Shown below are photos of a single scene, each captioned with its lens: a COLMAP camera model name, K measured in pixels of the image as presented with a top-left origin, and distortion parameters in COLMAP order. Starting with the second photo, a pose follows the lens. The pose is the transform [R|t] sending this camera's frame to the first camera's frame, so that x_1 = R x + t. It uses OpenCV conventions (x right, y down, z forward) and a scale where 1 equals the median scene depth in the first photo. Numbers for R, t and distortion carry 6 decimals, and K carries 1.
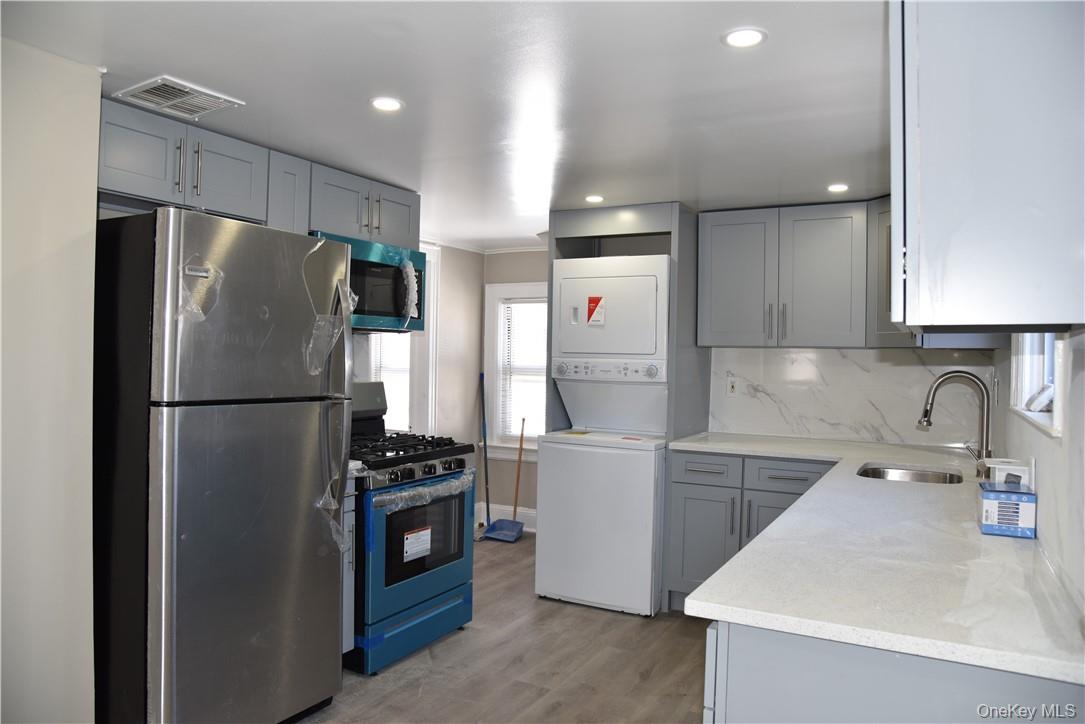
lens RADIAL K [[739.6, 0, 543.6], [0, 739.6, 371.0], [0, 0, 1]] dist [-0.106401, 0.044807]
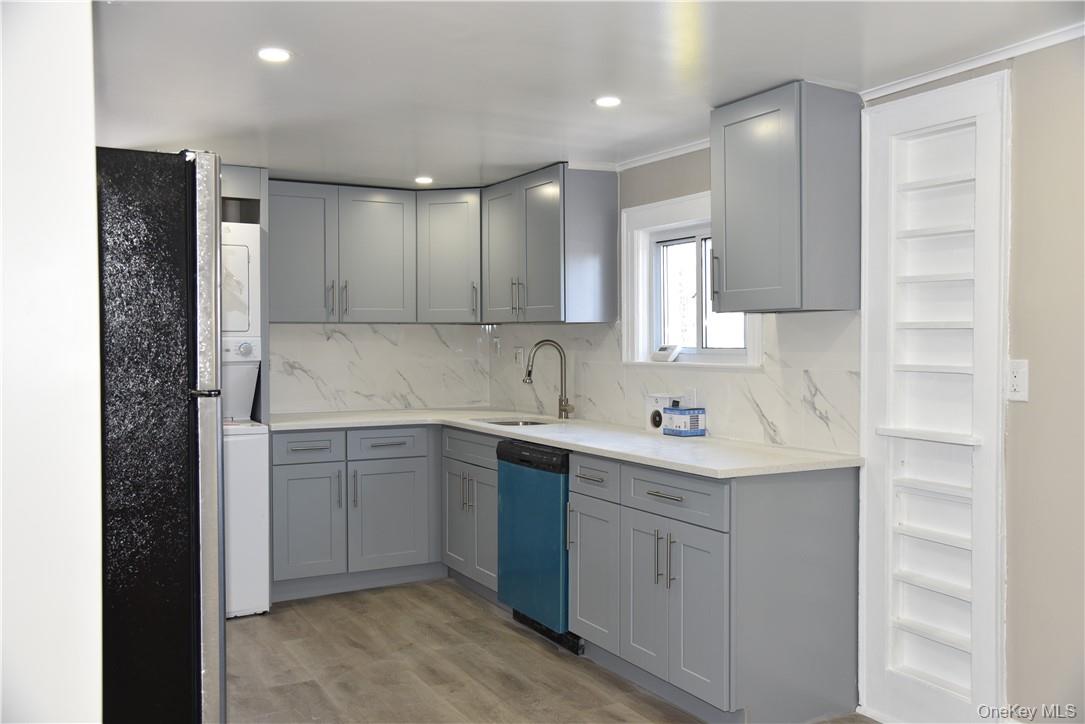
lens RADIAL K [[936.7, 0, 543.4], [0, 936.7, 362.0], [0, 0, 1]] dist [-0.010300, -0.003836]
pose [[0.538199, -0.036502, 0.842027, -0.643790], [0.029647, 0.999263, 0.024369, -0.001509], [-0.842296, 0.011848, 0.538885, 0.055097]]
